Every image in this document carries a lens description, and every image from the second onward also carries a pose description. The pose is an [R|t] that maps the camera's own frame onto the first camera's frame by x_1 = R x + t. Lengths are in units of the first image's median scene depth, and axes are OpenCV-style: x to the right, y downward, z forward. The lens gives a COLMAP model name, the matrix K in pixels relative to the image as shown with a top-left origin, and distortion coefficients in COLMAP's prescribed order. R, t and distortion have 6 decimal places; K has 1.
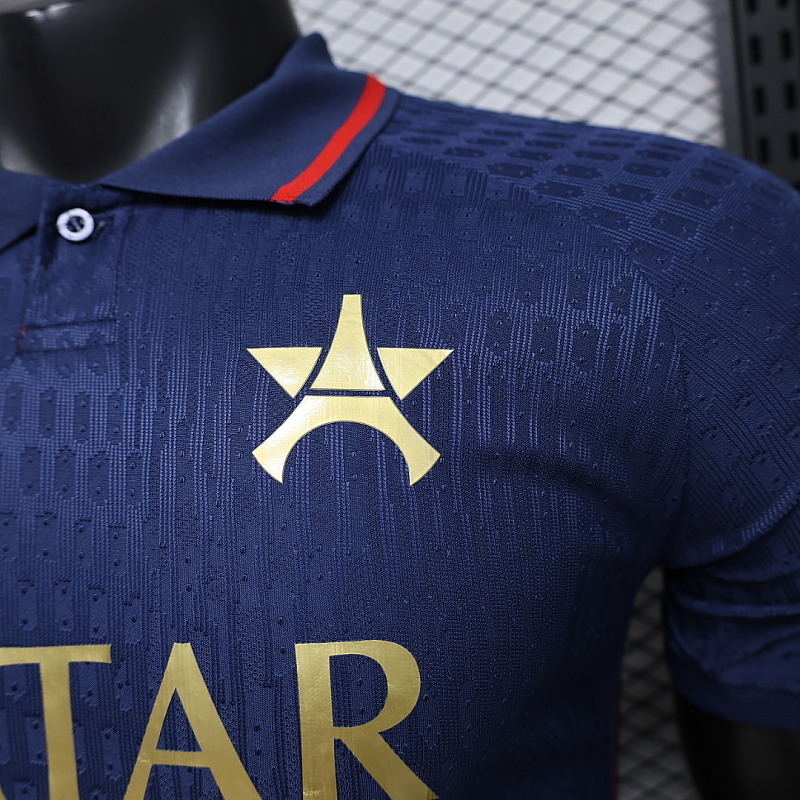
lens RADIAL K [[780.2, 0, 393.5], [0, 780.2, 391.1], [0, 0, 1]] dist [0.006640, 0.000000]
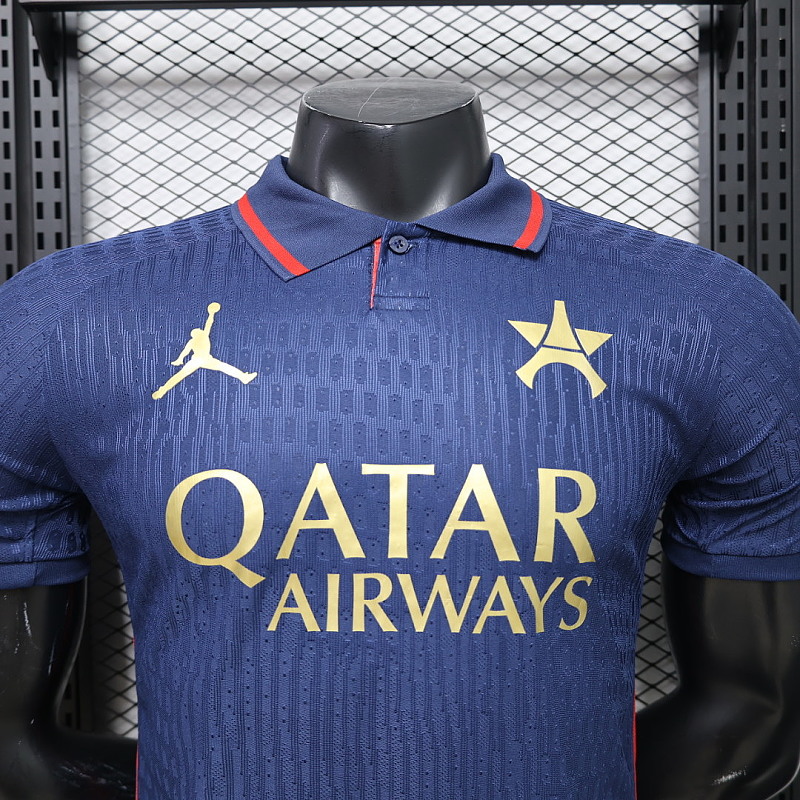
lens RADIAL K [[780.2, 0, 392.5], [0, 780.2, 402.0], [0, 0, 1]] dist [0.006640, 0.000000]
pose [[0.980812, 0.113670, 0.158388, -0.736529], [-0.098918, 0.990246, -0.098120, 0.351288], [-0.167996, 0.080570, 0.982490, -0.782403]]
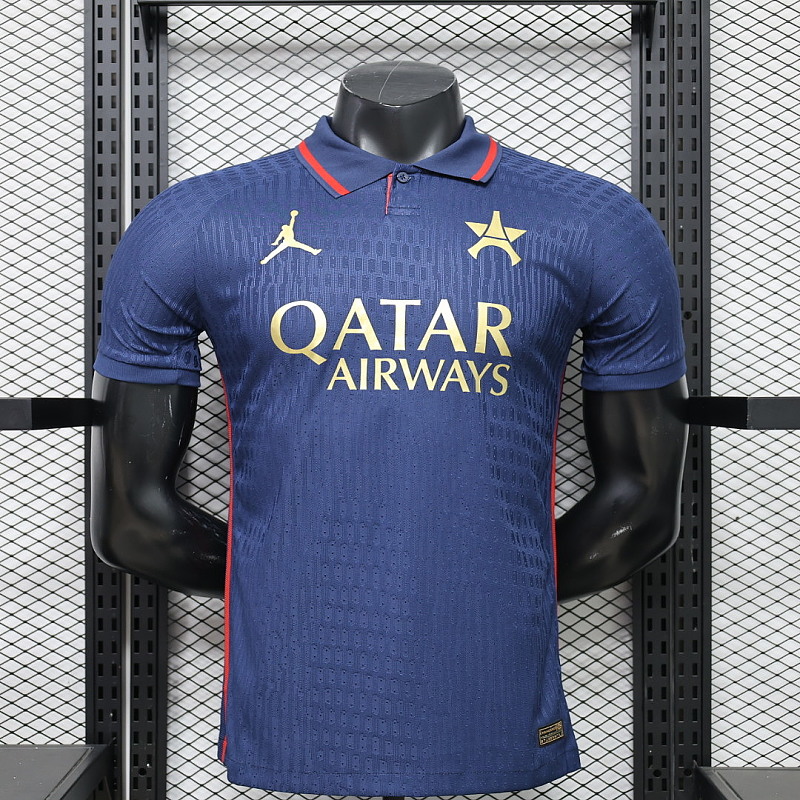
lens RADIAL K [[1405.2, 0, 404.9], [0, 1405.2, 400.1], [0, 0, 1]] dist [0.037529, 0.000000]
pose [[0.980525, 0.126911, 0.149883, -1.219690], [-0.108389, 0.986104, -0.125899, 1.446384], [-0.163779, 0.107201, 0.980655, -4.637572]]
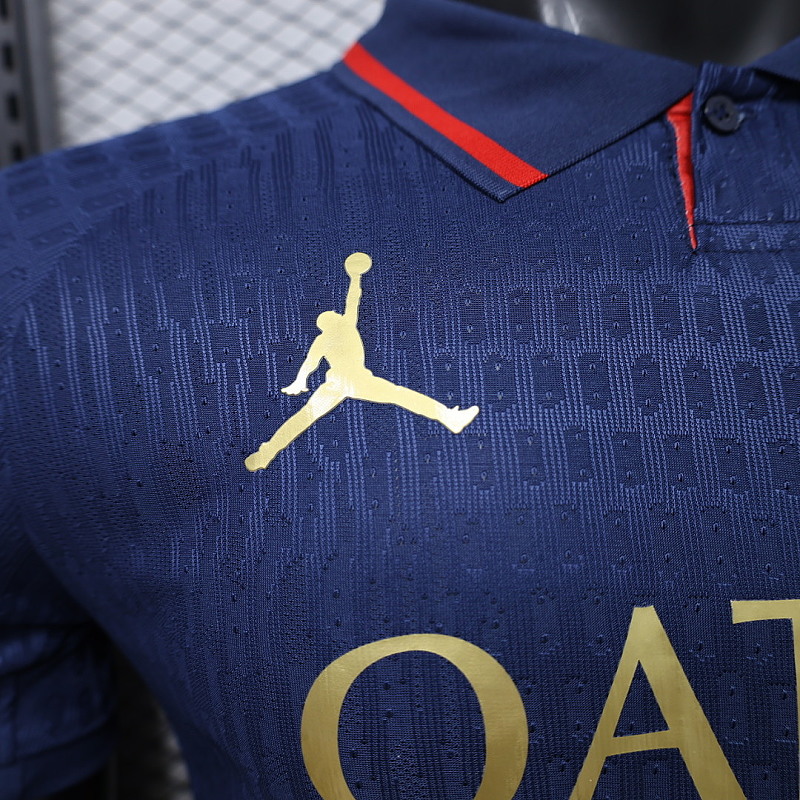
lens RADIAL K [[780.2, 0, 398.5], [0, 780.2, 378.0], [0, 0, 1]] dist [0.006640, 0.000000]
pose [[0.979844, 0.054244, 0.192257, -1.009318], [-0.048810, 0.998266, -0.032891, 0.138003], [-0.193708, 0.022844, 0.980793, 0.257630]]
